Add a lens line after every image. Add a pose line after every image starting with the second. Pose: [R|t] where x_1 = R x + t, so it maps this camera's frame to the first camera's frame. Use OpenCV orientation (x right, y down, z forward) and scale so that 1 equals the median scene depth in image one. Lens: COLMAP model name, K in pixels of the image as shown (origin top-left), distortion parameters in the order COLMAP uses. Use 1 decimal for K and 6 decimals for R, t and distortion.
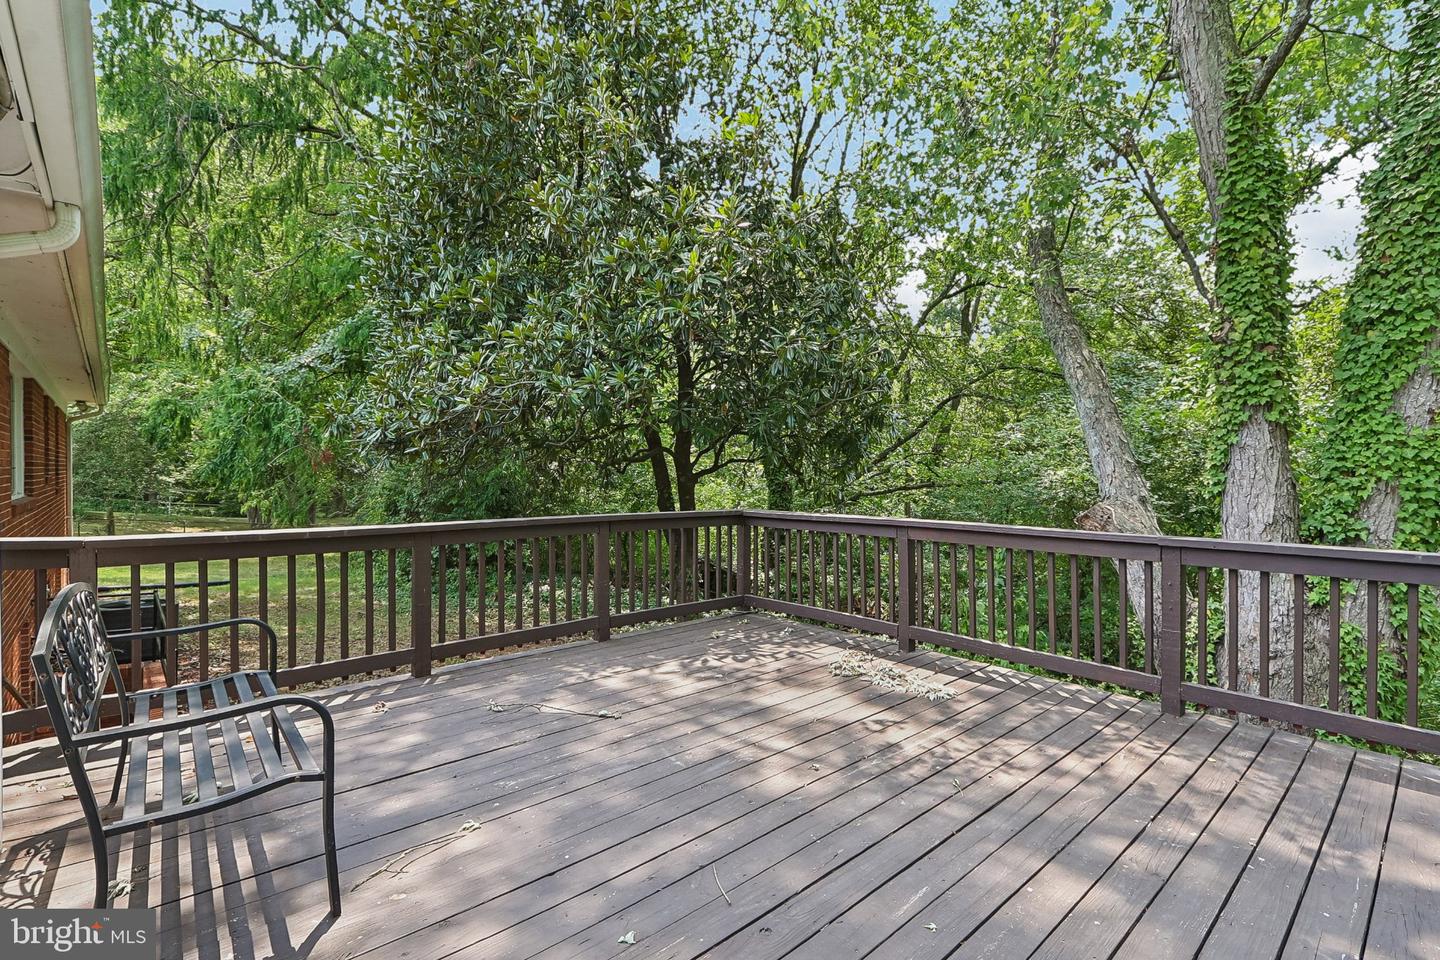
lens RADIAL K [[668.8, 0, 714.6], [0, 668.8, 477.5], [0, 0, 1]] dist [-0.001696, -0.002091]
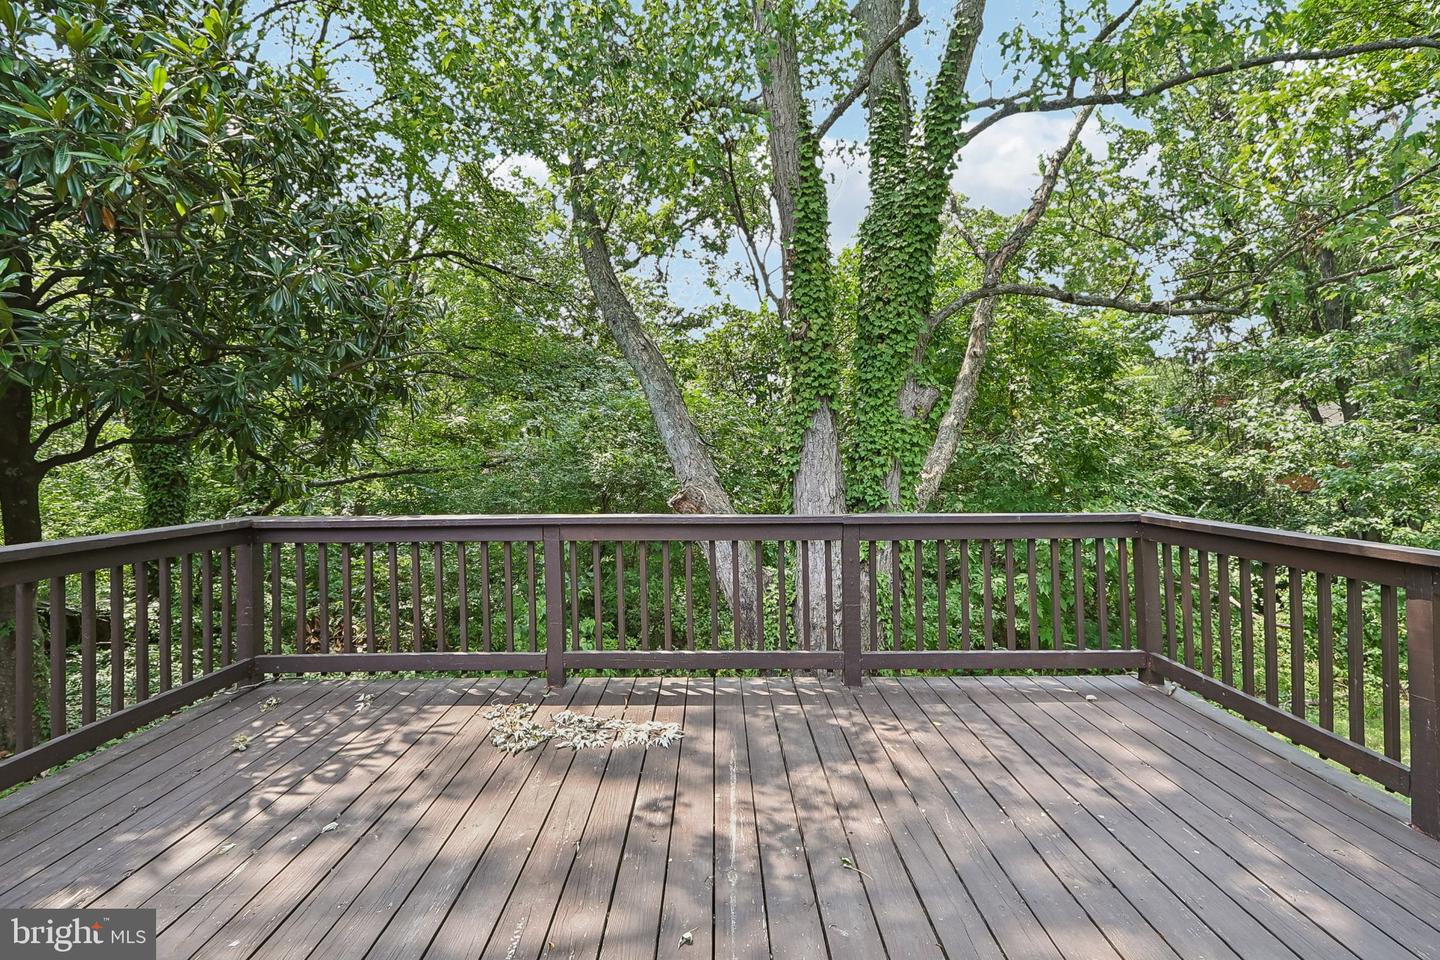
lens RADIAL K [[668.8, 0, 729.5], [0, 668.8, 442.1], [0, 0, 1]] dist [-0.001696, -0.002091]
pose [[0.655483, 0.009401, 0.755151, -0.181416], [0.013722, 0.999609, -0.024356, -0.000915], [-0.755085, 0.026327, 0.655098, 0.359558]]
